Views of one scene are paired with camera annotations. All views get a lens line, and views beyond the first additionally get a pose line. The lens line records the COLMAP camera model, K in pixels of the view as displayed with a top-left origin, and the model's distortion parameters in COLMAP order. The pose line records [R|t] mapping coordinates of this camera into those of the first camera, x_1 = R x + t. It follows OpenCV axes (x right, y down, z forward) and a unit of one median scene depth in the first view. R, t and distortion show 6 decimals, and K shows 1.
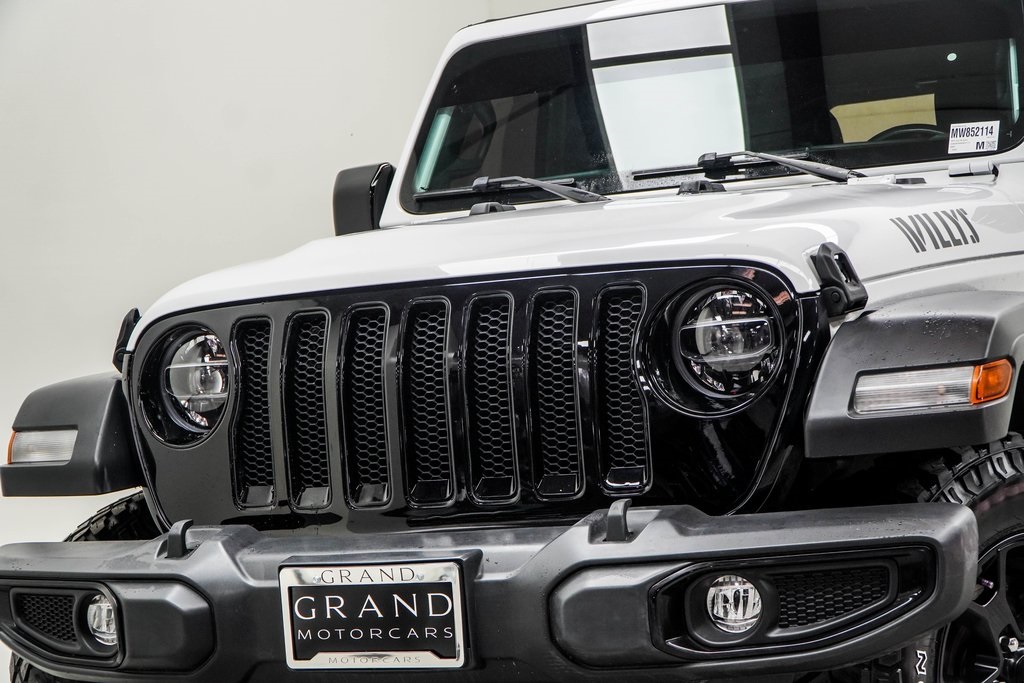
lens RADIAL K [[2333.1, 0, 512.0], [0, 2333.1, 341.5], [0, 0, 1]] dist [-0.388940, 0.334938]
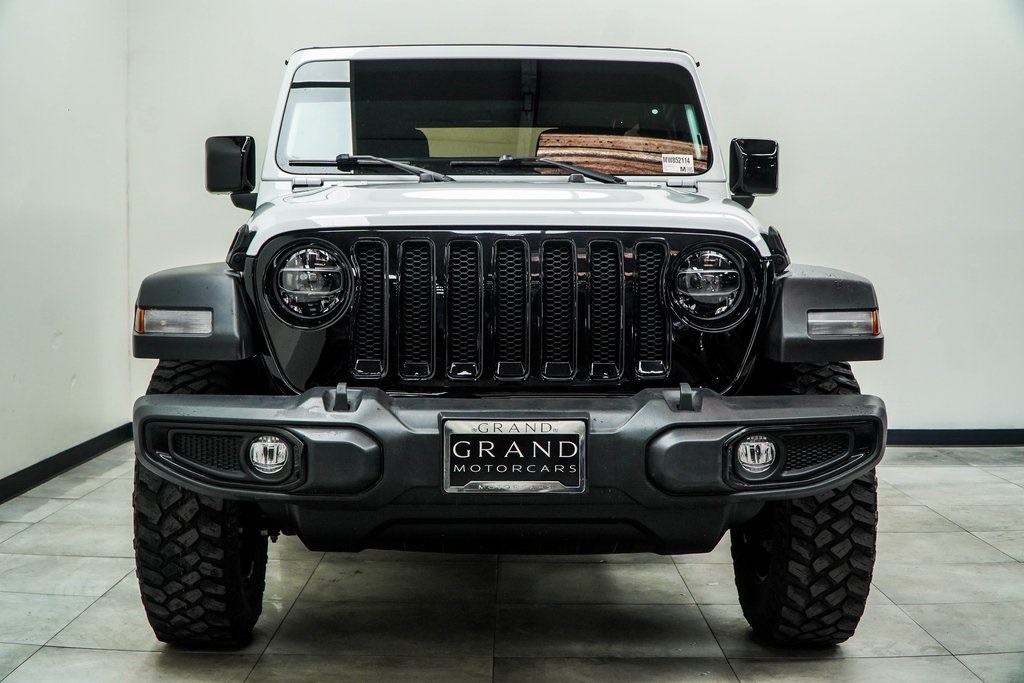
lens RADIAL K [[1376.3, 0, 512.0], [0, 1376.3, 341.5], [0, 0, 1]] dist [0.015609, -1.206014]
pose [[0.897173, 0.055350, 0.438197, -0.439391], [-0.076028, 0.996661, 0.029771, 0.021813], [-0.435086, -0.060025, 0.898386, 0.233785]]
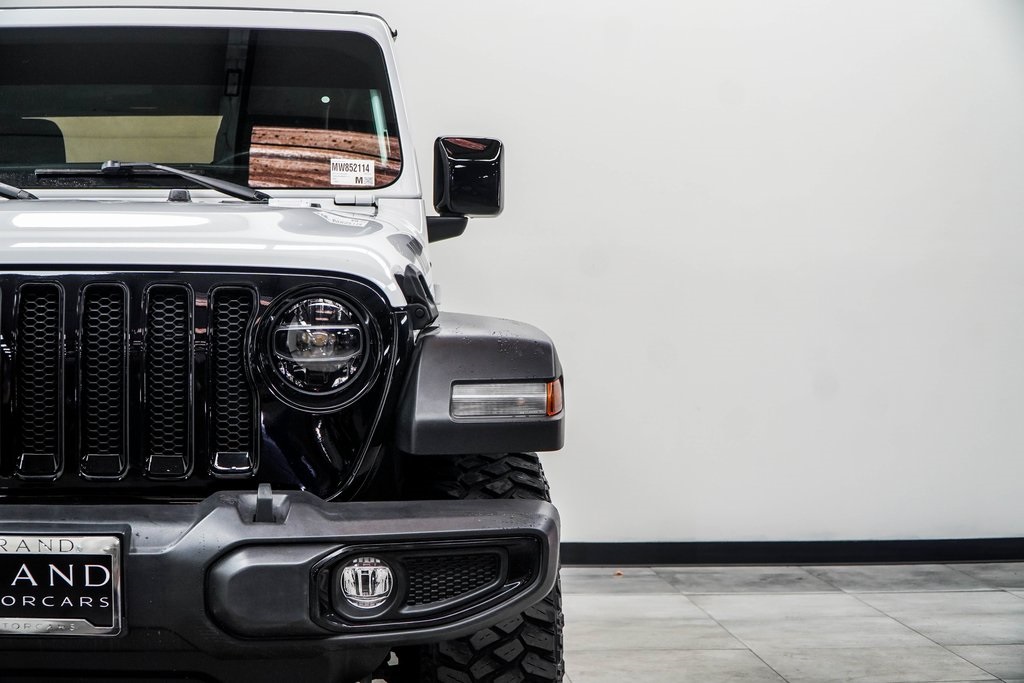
lens RADIAL K [[2002.0, 0, 512.0], [0, 2002.0, 341.5], [0, 0, 1]] dist [-0.351375, -0.266550]
pose [[0.848279, 0.072407, 0.524575, -0.340010], [-0.075915, 0.997004, -0.014855, 0.005864], [-0.524079, -0.027222, 0.851234, 0.141950]]
